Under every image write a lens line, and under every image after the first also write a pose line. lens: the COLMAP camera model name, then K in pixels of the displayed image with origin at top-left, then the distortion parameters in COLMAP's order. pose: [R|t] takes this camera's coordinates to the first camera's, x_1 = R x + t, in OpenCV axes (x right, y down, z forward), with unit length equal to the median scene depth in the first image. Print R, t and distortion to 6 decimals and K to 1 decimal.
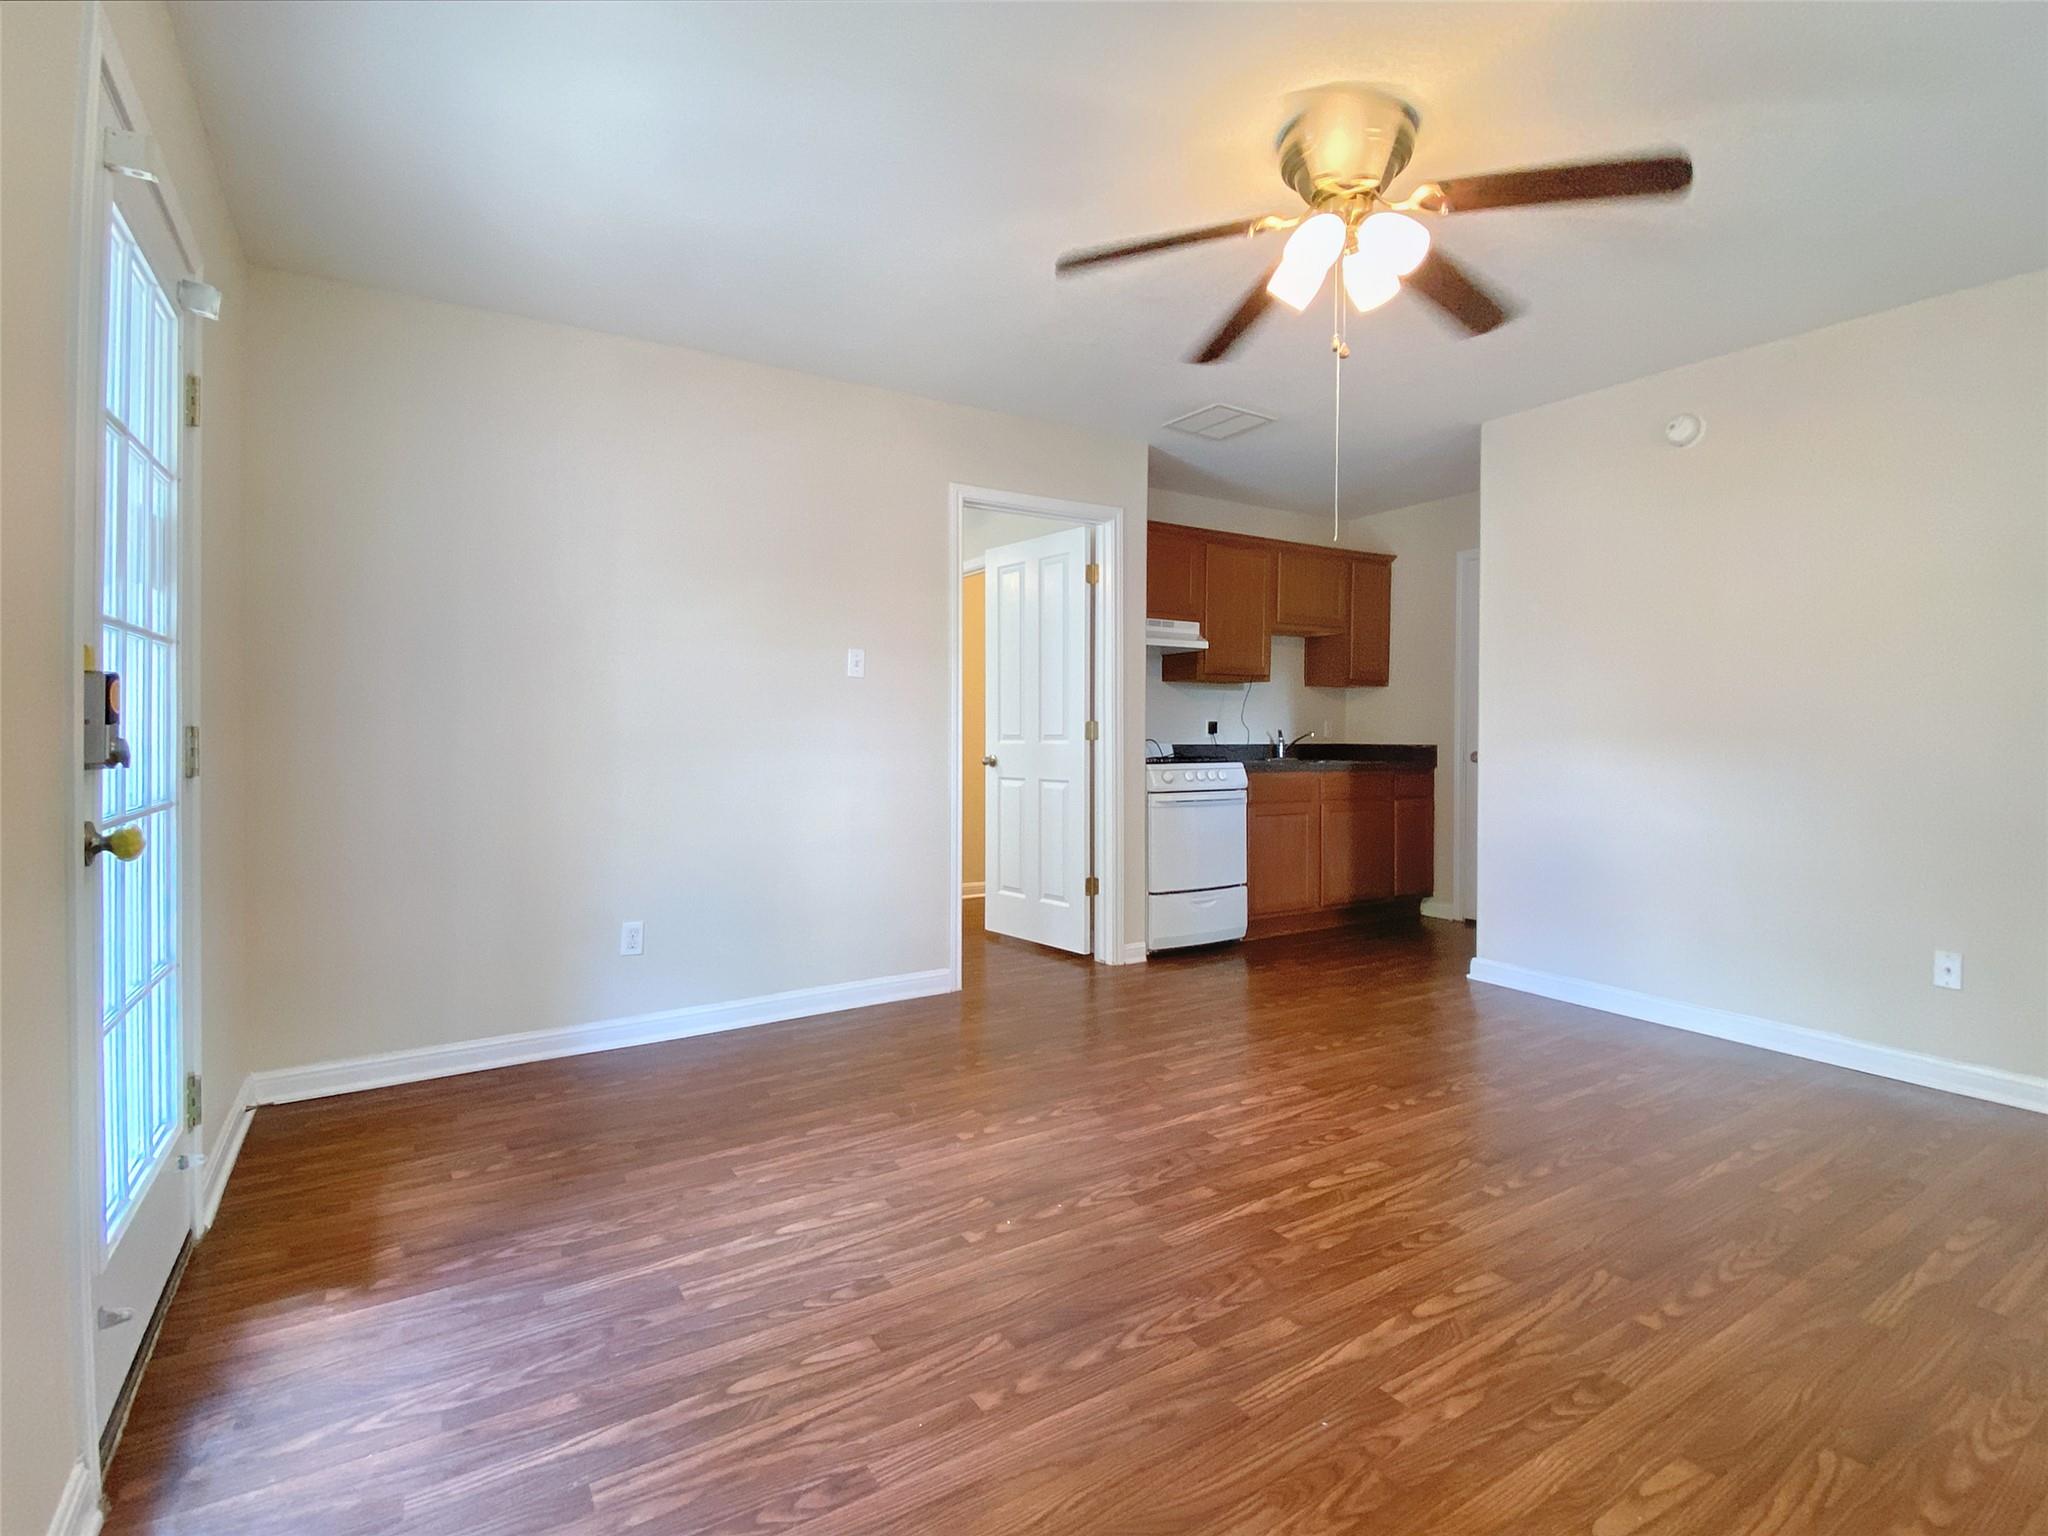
lens RADIAL K [[995.4, 0, 1024.9], [0, 995.4, 643.7], [0, 0, 1]] dist [-0.002797, -0.001189]
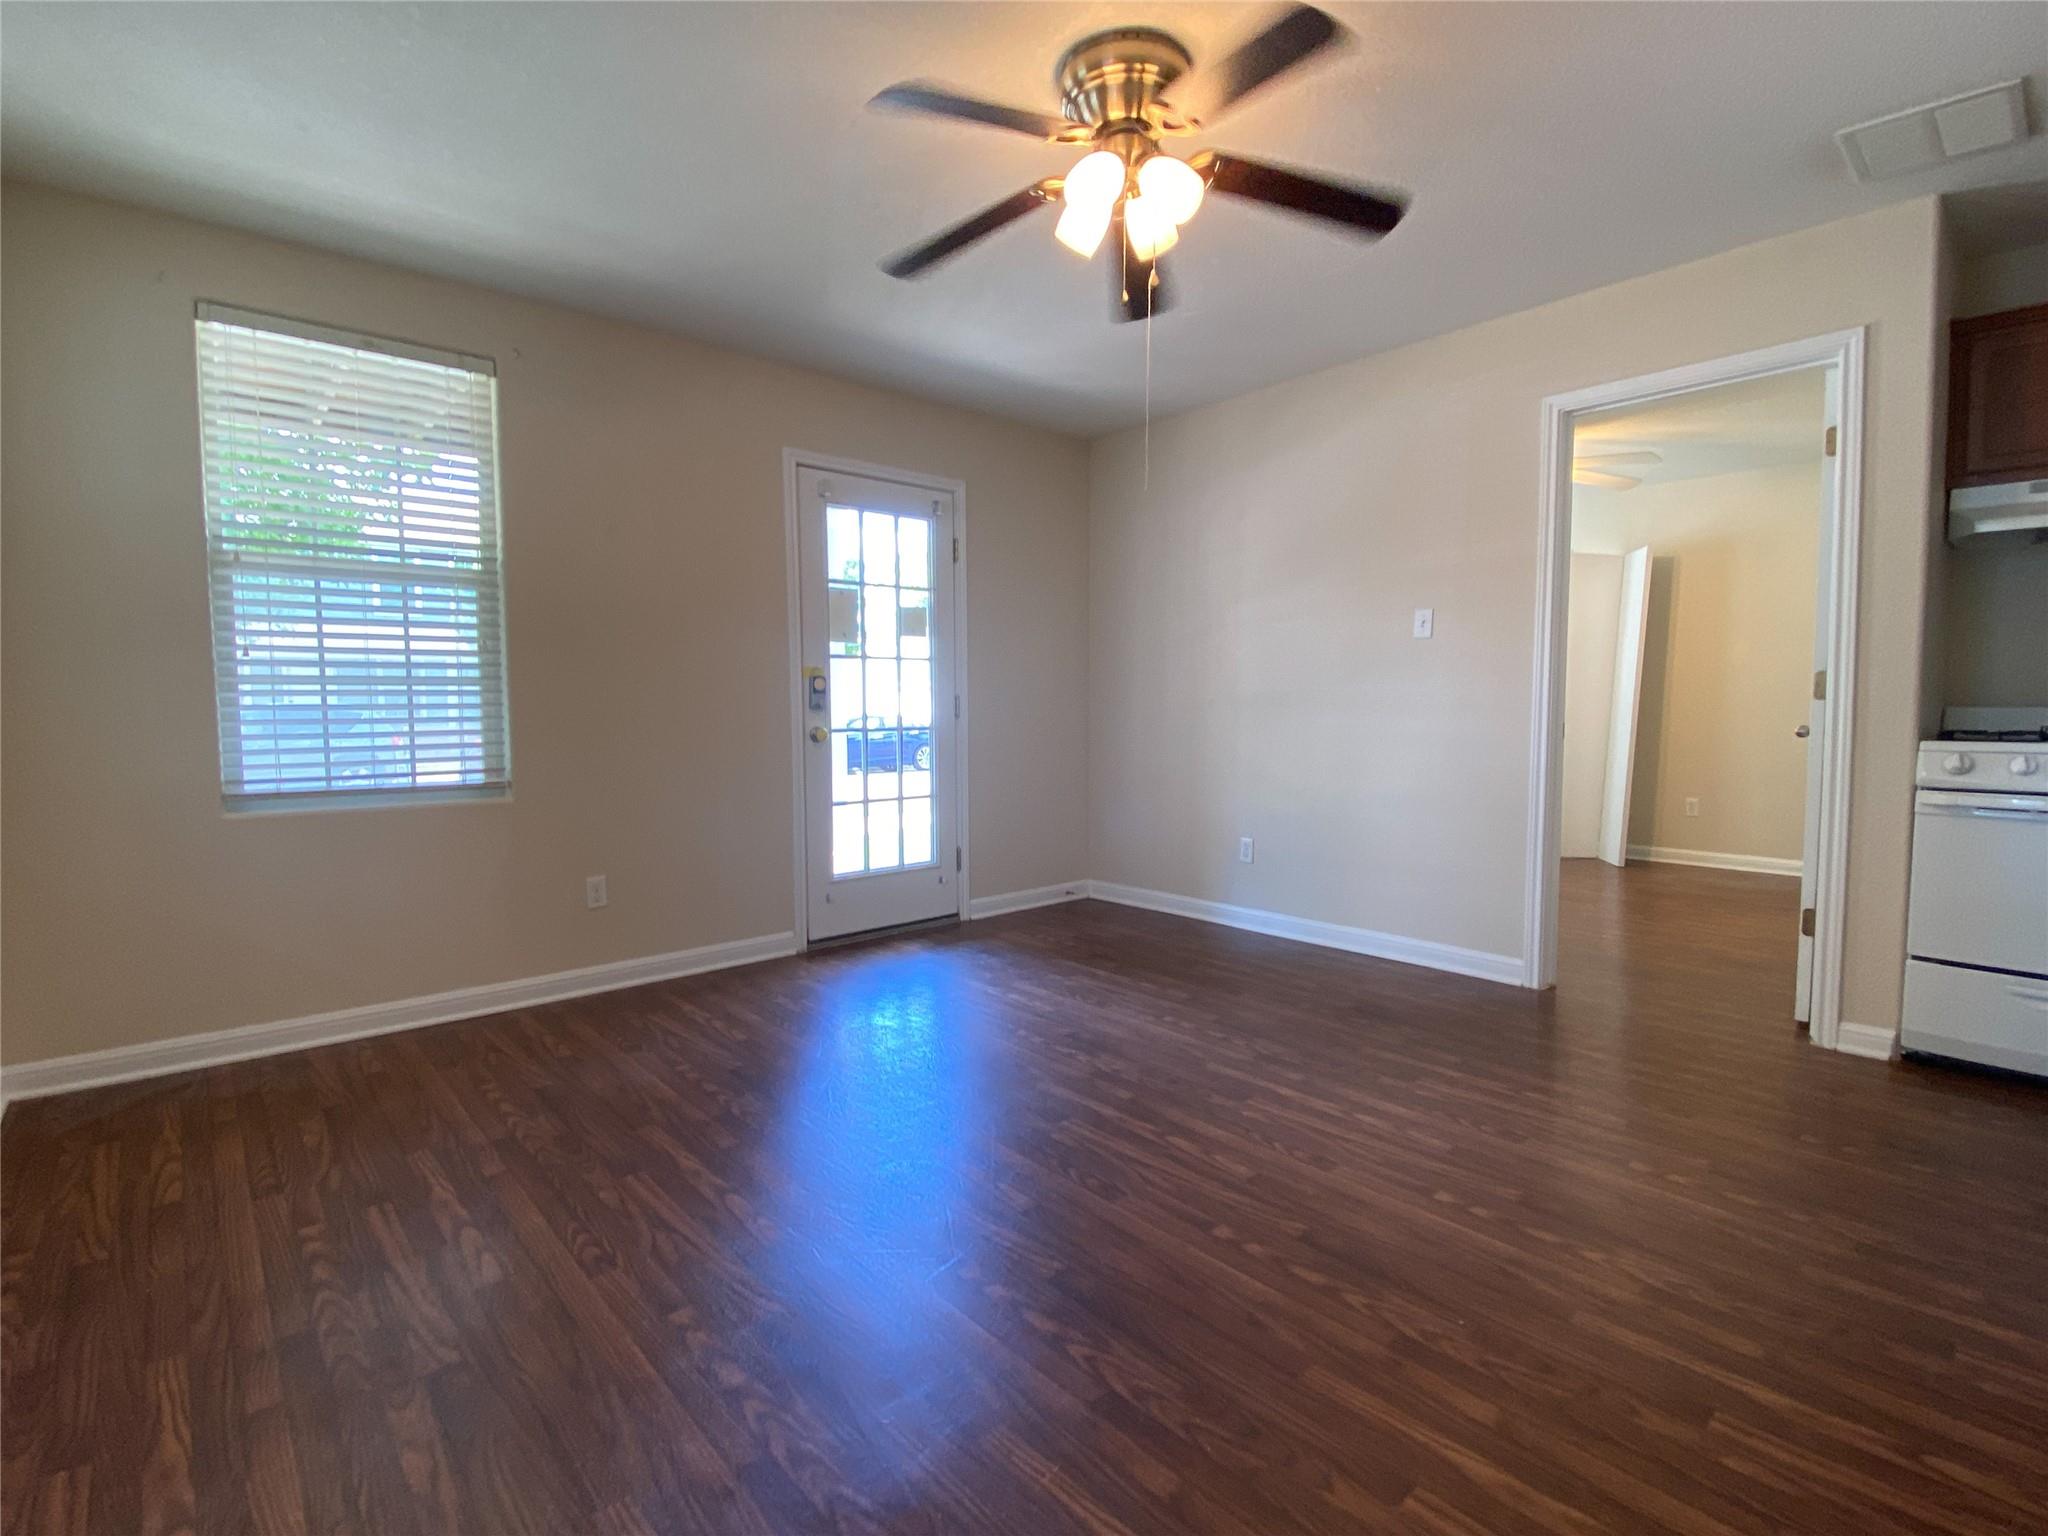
lens RADIAL K [[932.4, 0, 1024.0], [0, 932.4, 768.0], [0, 0, 1]] dist [-0.043614, -0.000466]
pose [[0.161882, 0.075000, -0.983956, 0.780528], [0.088964, 0.991938, 0.090245, 0.024085], [0.982792, -0.102146, 0.153904, 0.462867]]
